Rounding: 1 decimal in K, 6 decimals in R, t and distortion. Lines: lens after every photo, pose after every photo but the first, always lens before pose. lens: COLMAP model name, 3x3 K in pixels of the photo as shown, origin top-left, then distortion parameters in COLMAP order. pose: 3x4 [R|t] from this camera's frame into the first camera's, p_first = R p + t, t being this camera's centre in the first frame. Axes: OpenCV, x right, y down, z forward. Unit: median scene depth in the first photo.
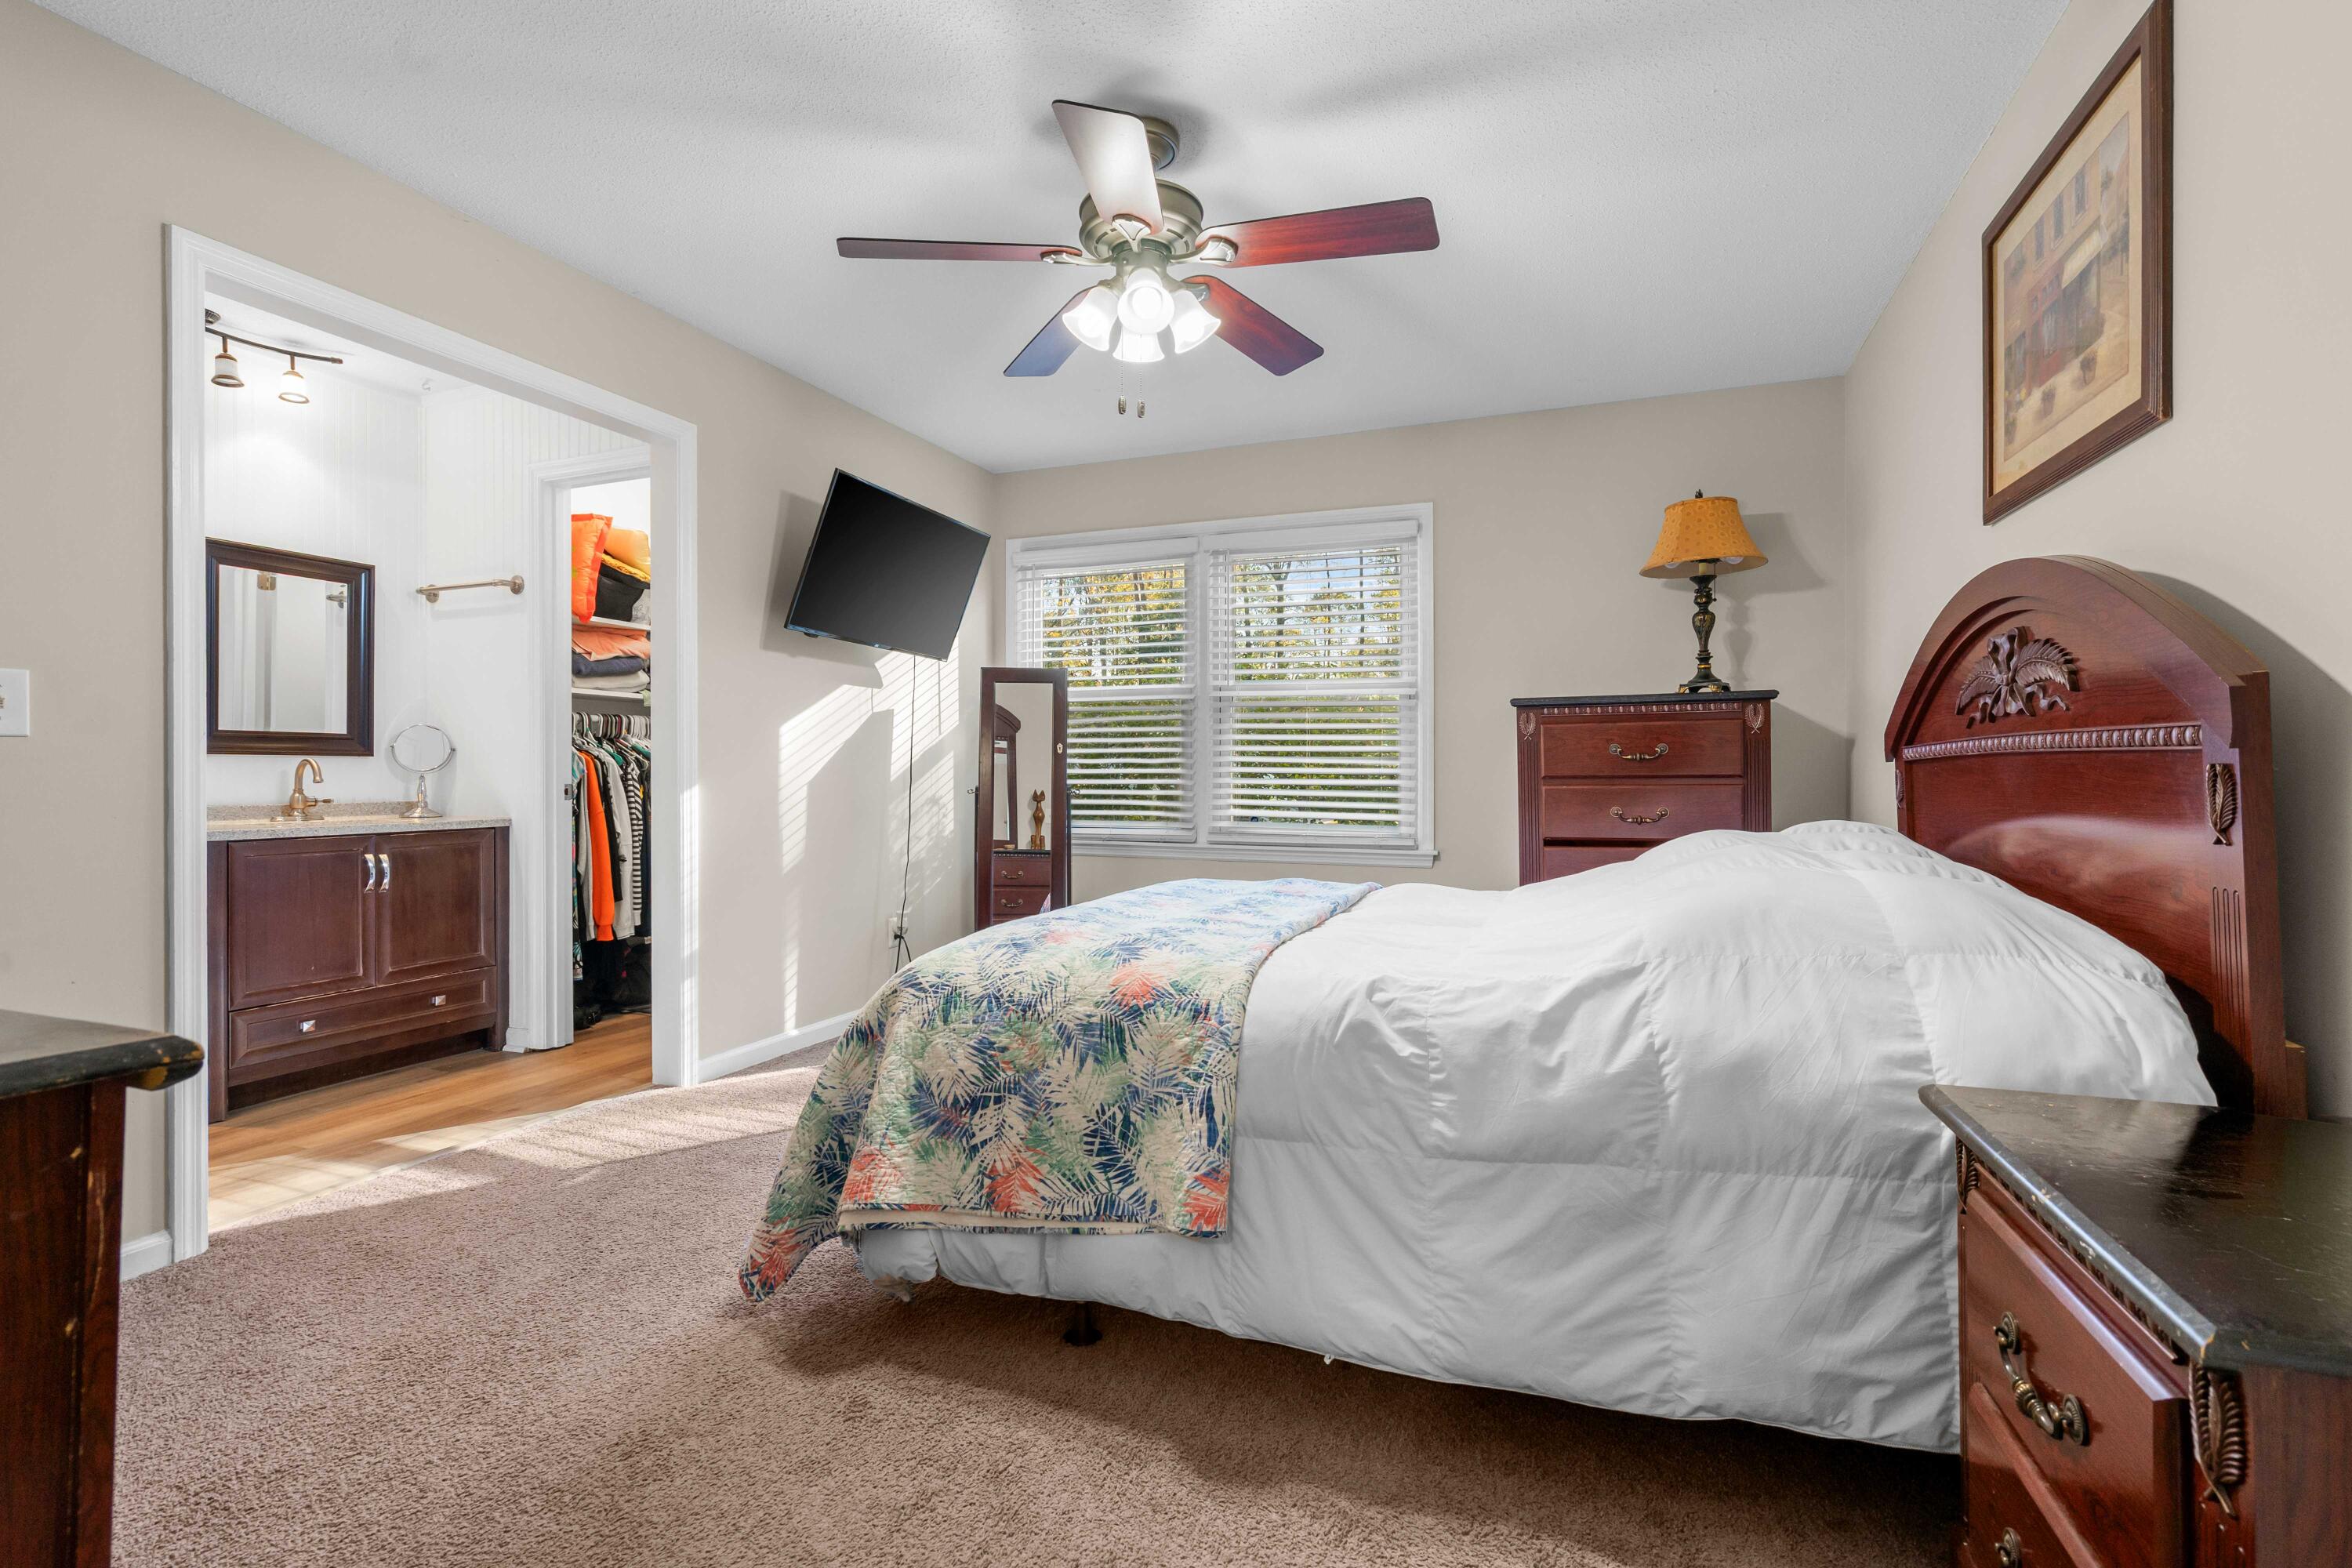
lens RADIAL K [[1069.4, 0, 1176.0], [0, 1069.4, 784.0], [0, 0, 1]] dist [-0.002509, 0.000263]
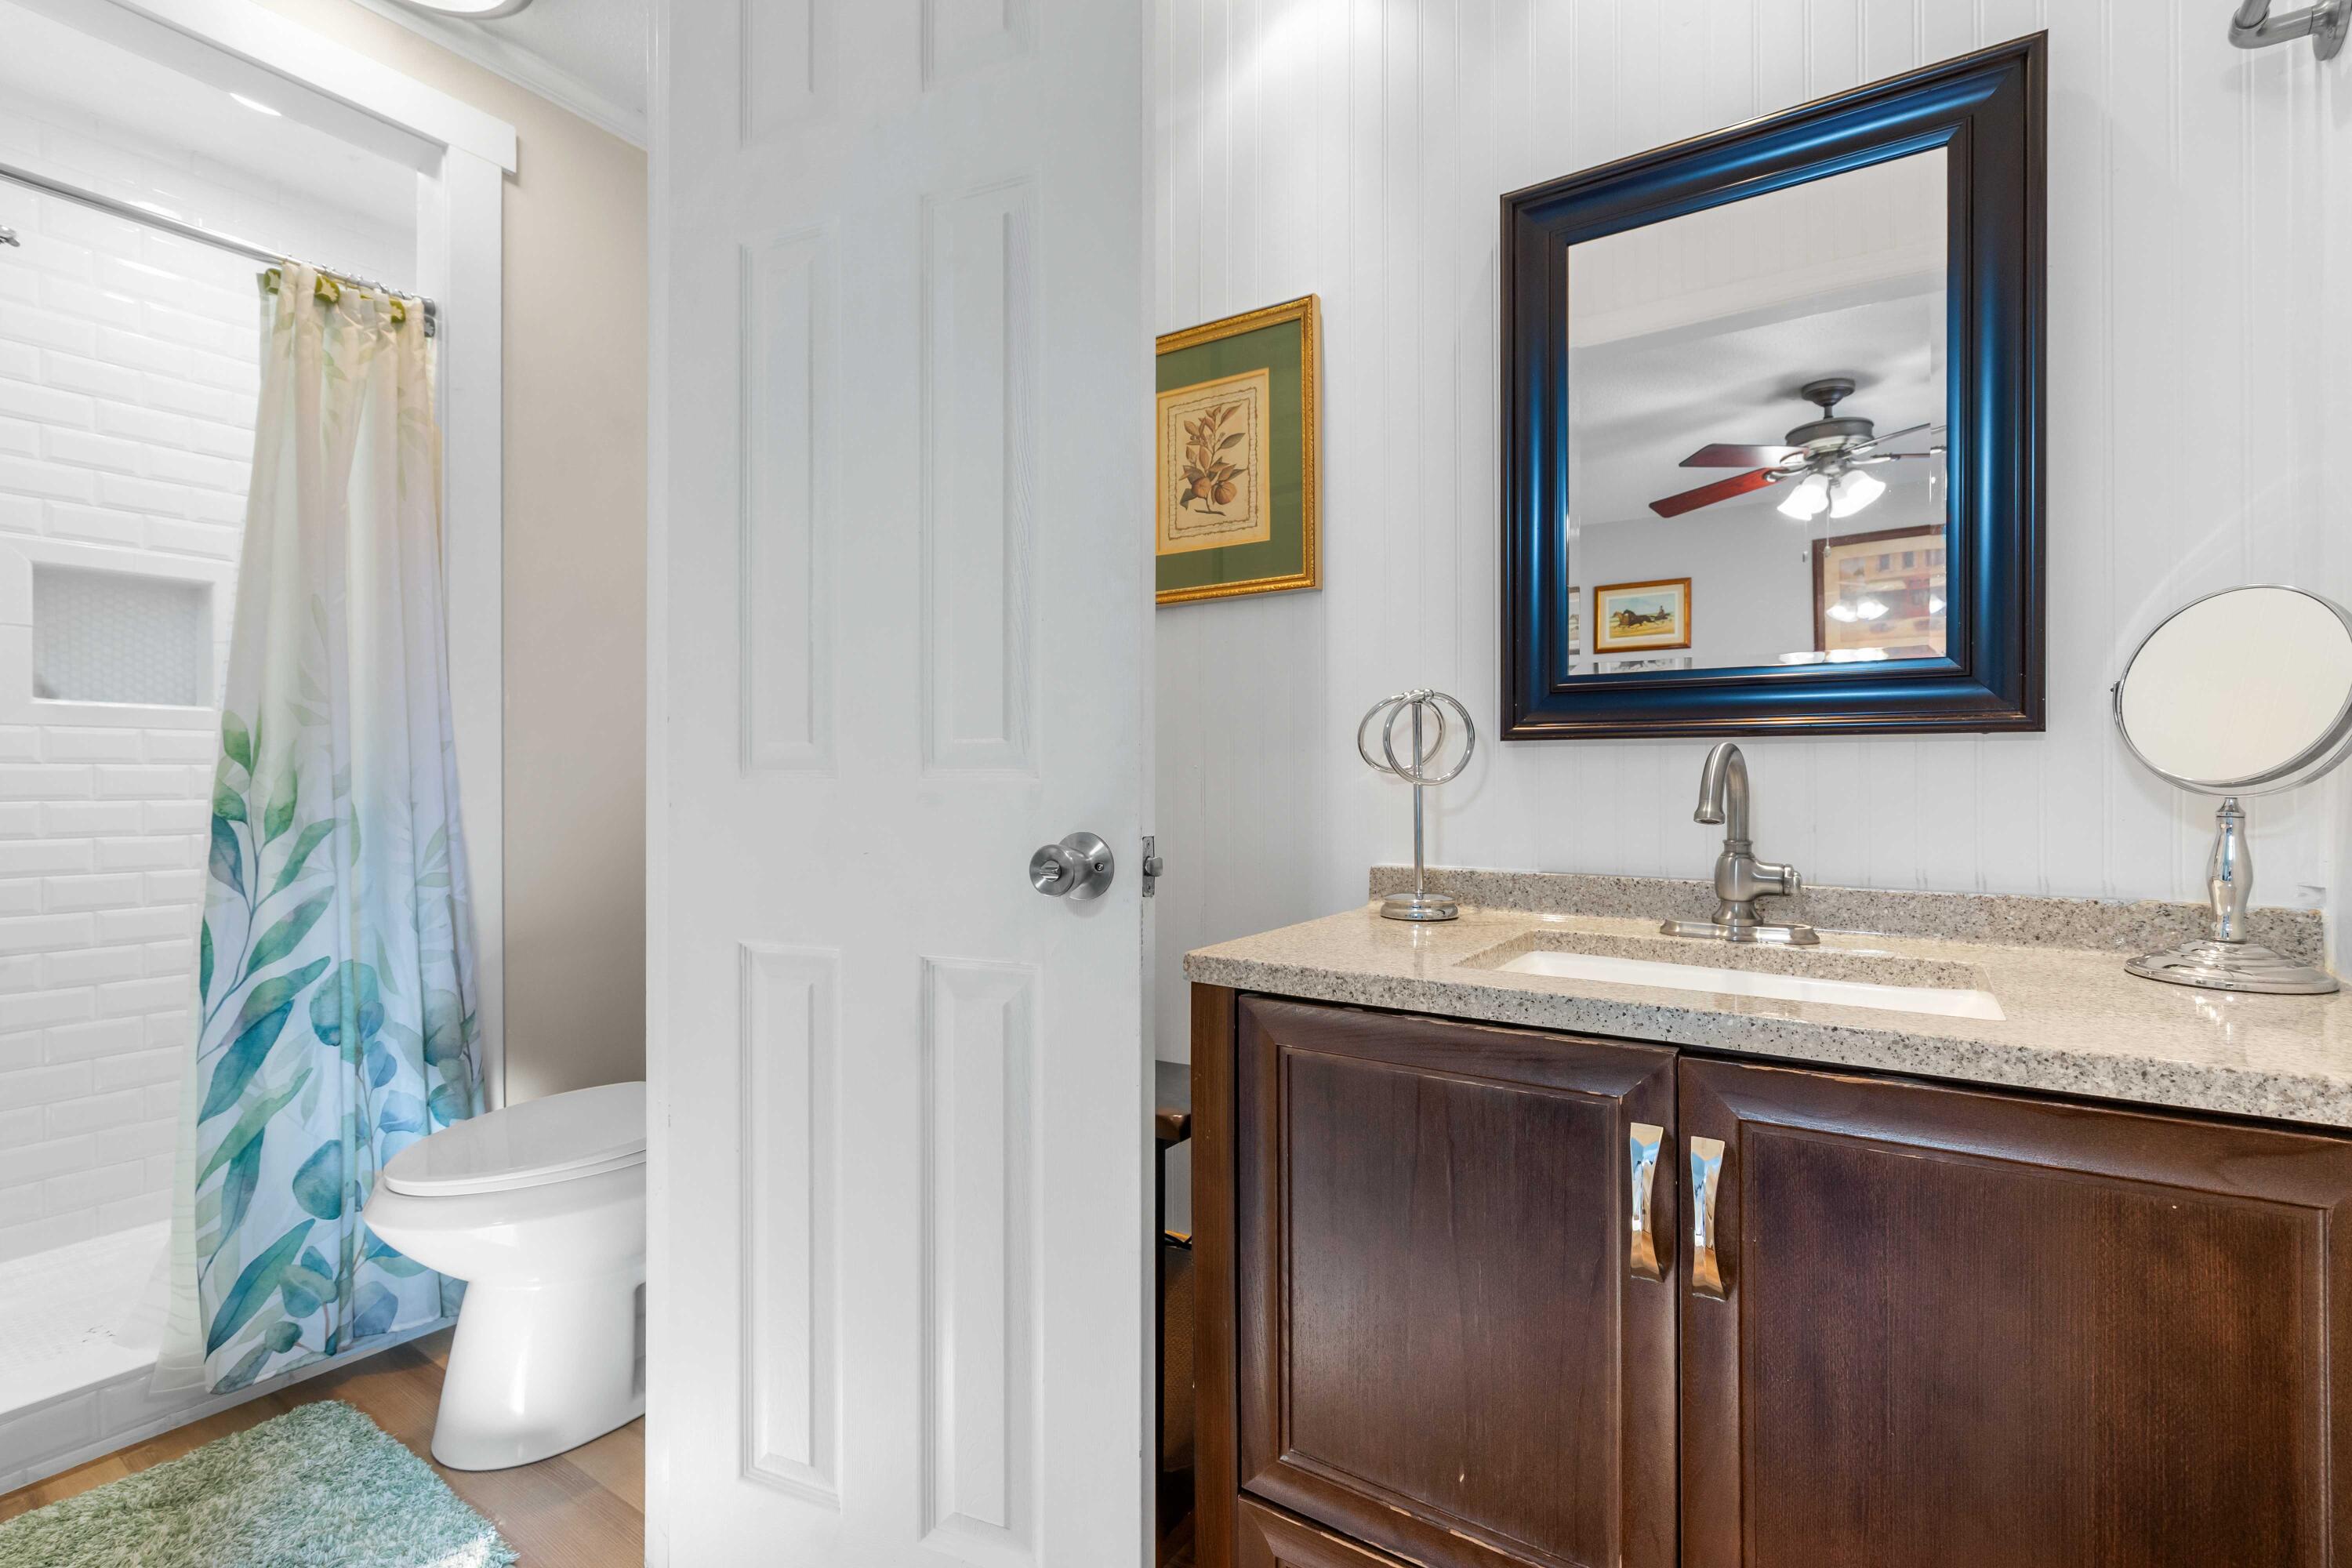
lens RADIAL K [[1069.4, 0, 1176.0], [0, 1069.4, 784.0], [0, 0, 1]] dist [-0.002509, 0.000263]
pose [[-0.224008, 0.002921, -0.974583, -0.477143], [-0.015140, 0.999864, 0.006477, -0.013709], [0.974470, 0.016206, -0.223933, 0.926628]]
